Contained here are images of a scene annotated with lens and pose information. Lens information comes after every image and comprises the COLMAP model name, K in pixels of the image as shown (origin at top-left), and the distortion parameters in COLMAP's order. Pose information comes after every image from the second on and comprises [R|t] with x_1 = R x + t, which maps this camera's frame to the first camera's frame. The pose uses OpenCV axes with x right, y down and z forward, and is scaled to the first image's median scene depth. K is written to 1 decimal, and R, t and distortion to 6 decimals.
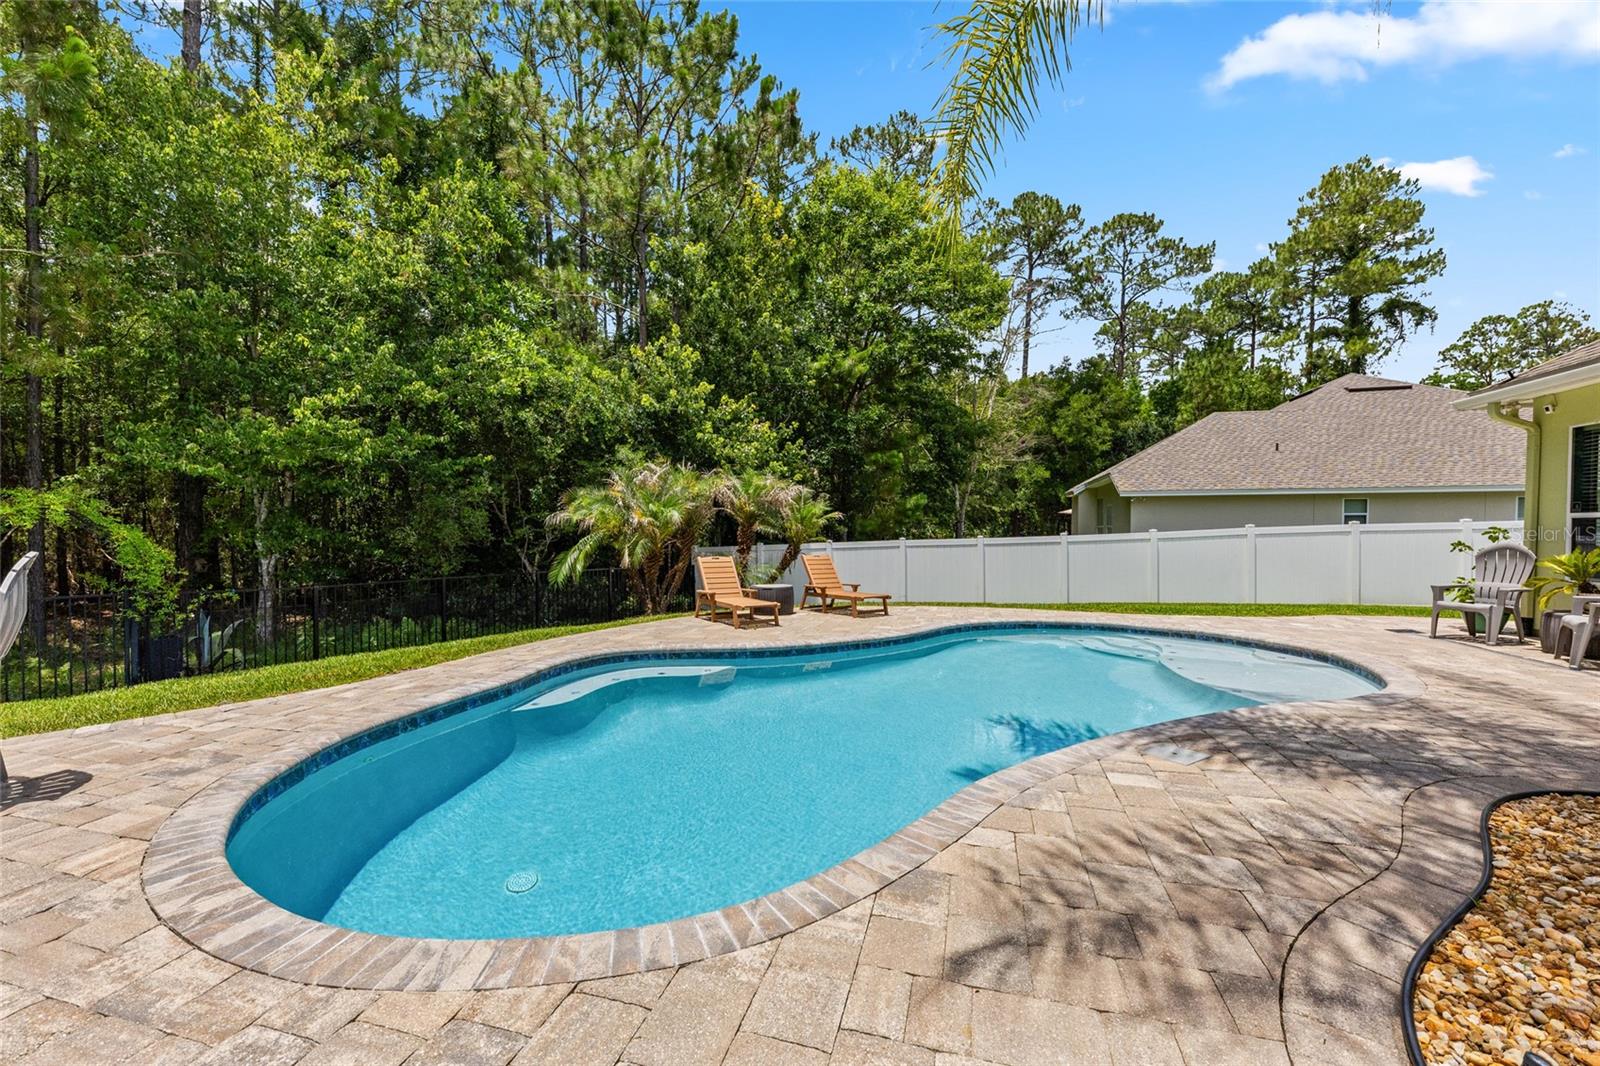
lens RADIAL K [[617.2, 0, 790.2], [0, 617.2, 546.3], [0, 0, 1]] dist [0.008858, -0.001886]
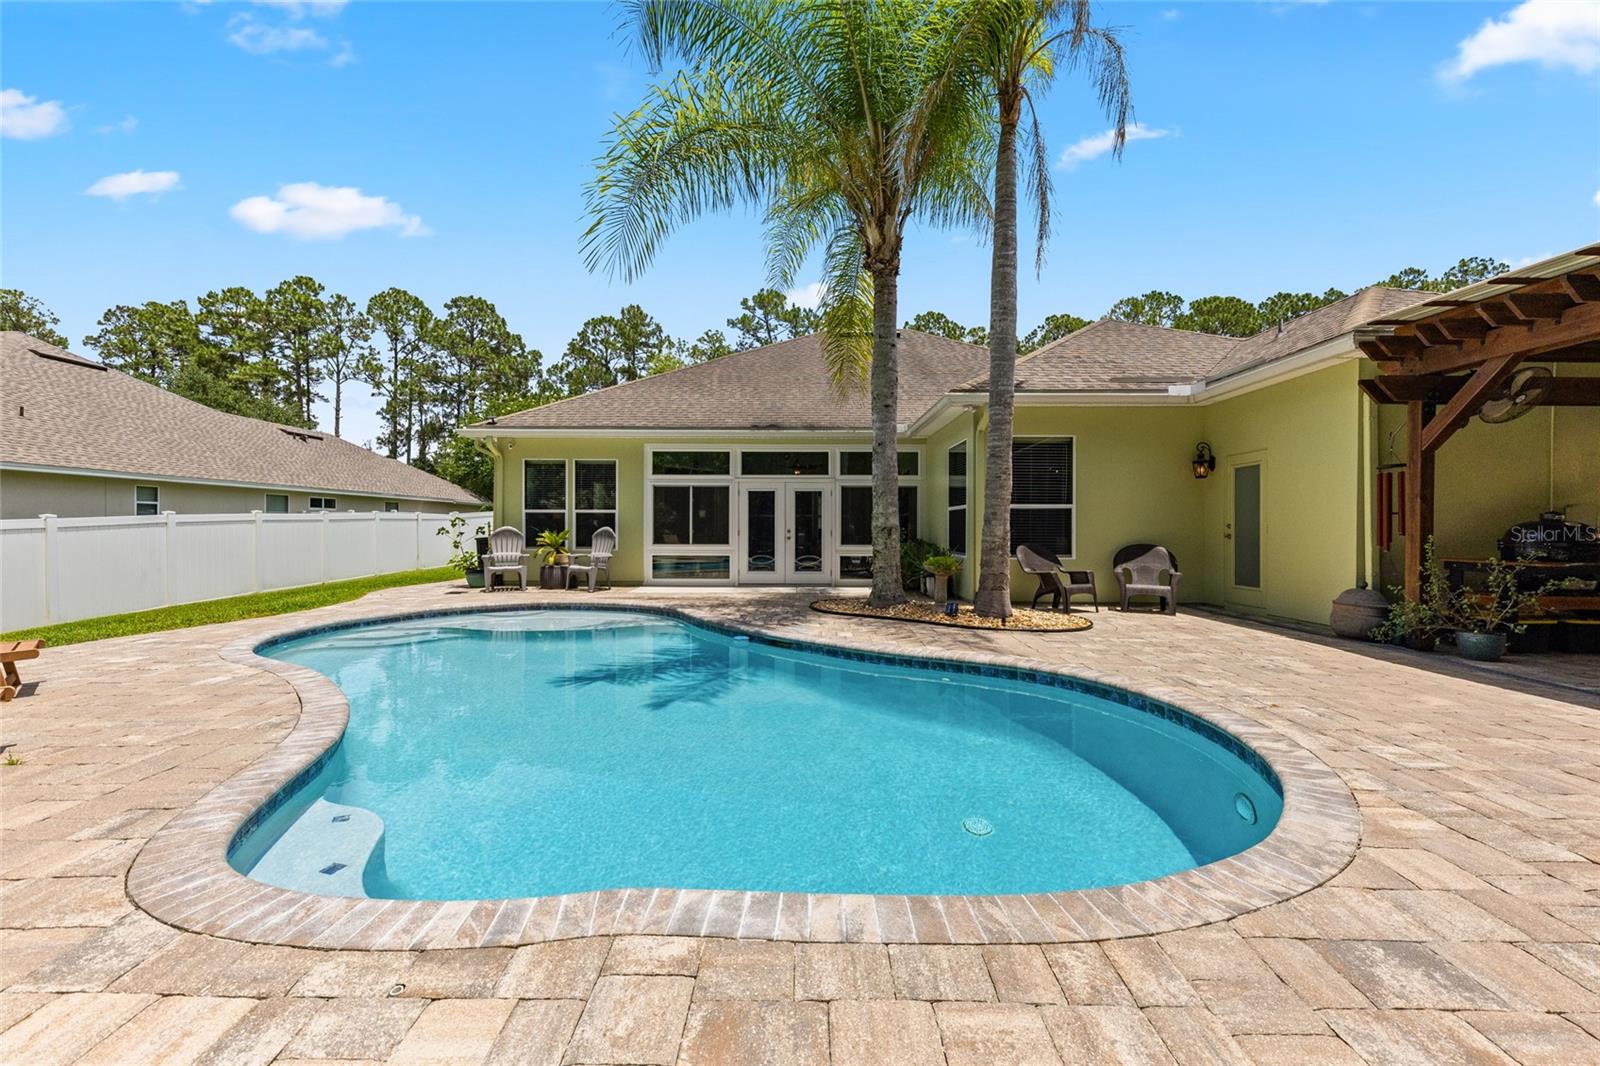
lens RADIAL K [[617.2, 0, 813.3], [0, 617.2, 528.3], [0, 0, 1]] dist [0.008858, -0.001886]
pose [[-0.277773, 0.000146, 0.960647, -0.375727], [0.023383, 0.999705, 0.006610, 0.003057], [-0.960362, 0.024299, -0.277694, 0.452585]]
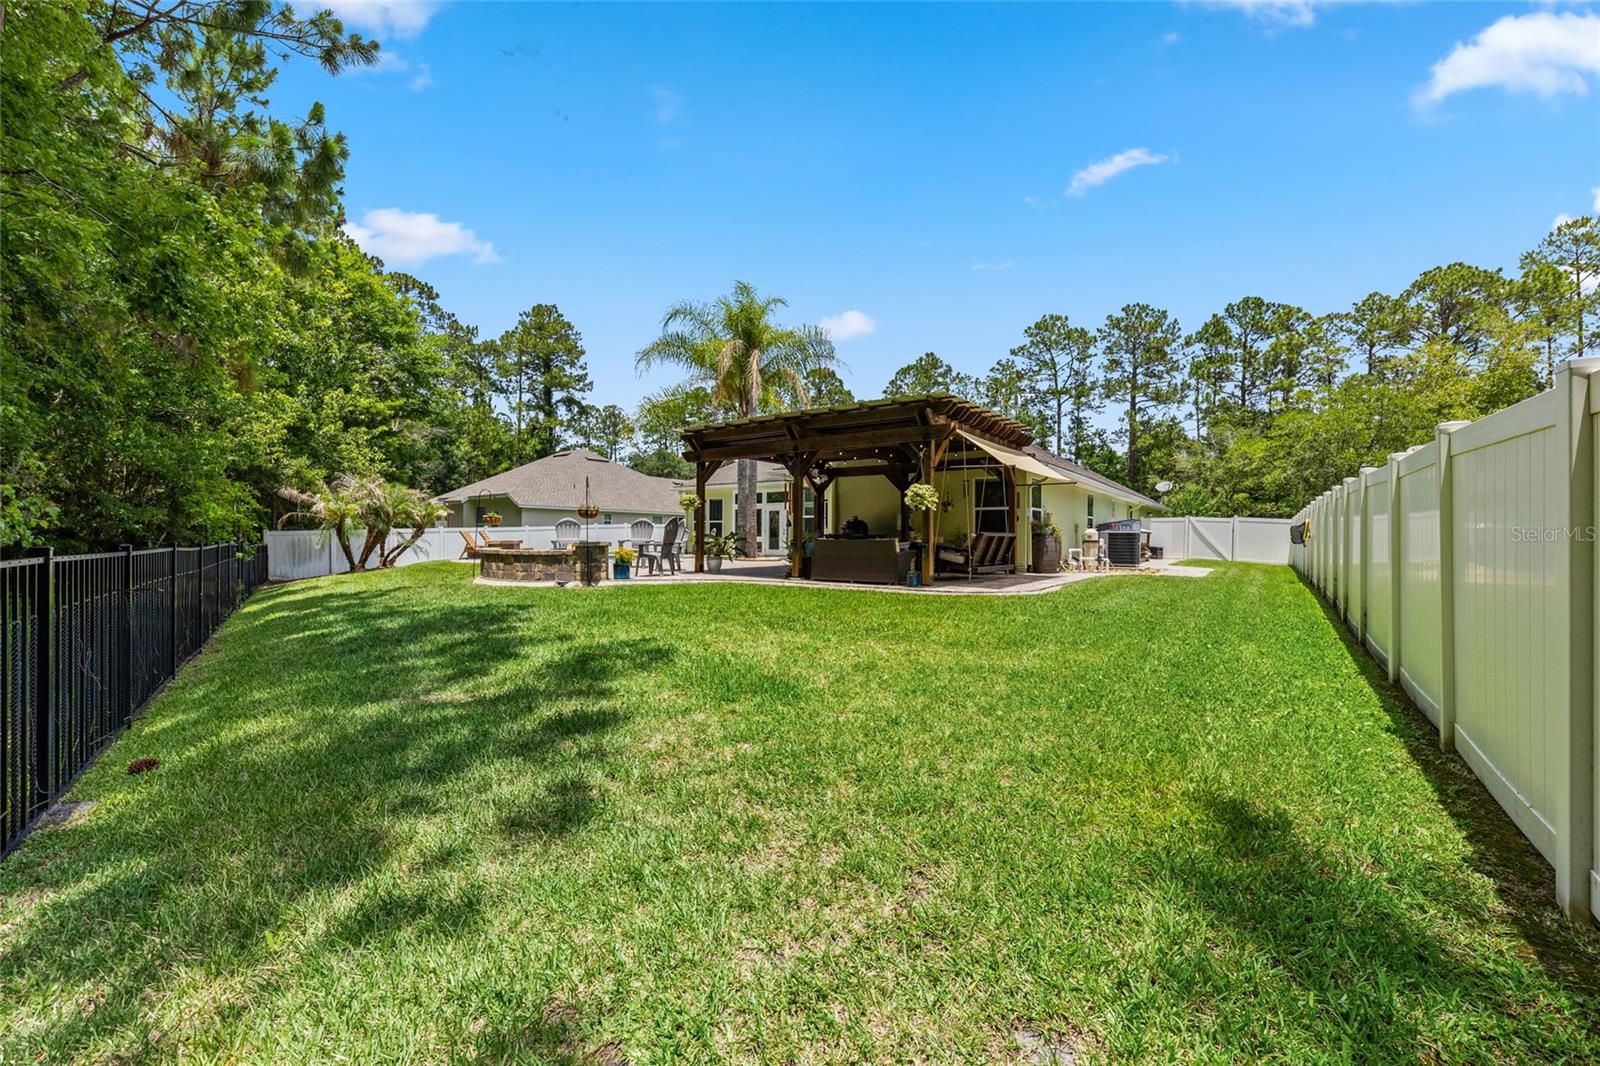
lens RADIAL K [[617.2, 0, 810.8], [0, 617.2, 537.0], [0, 0, 1]] dist [0.008858, -0.001886]
pose [[0.338358, 0.005698, 0.941000, -1.374414], [0.017874, 0.999762, -0.012481, 0.069080], [-0.940848, 0.021042, 0.338175, -0.640464]]
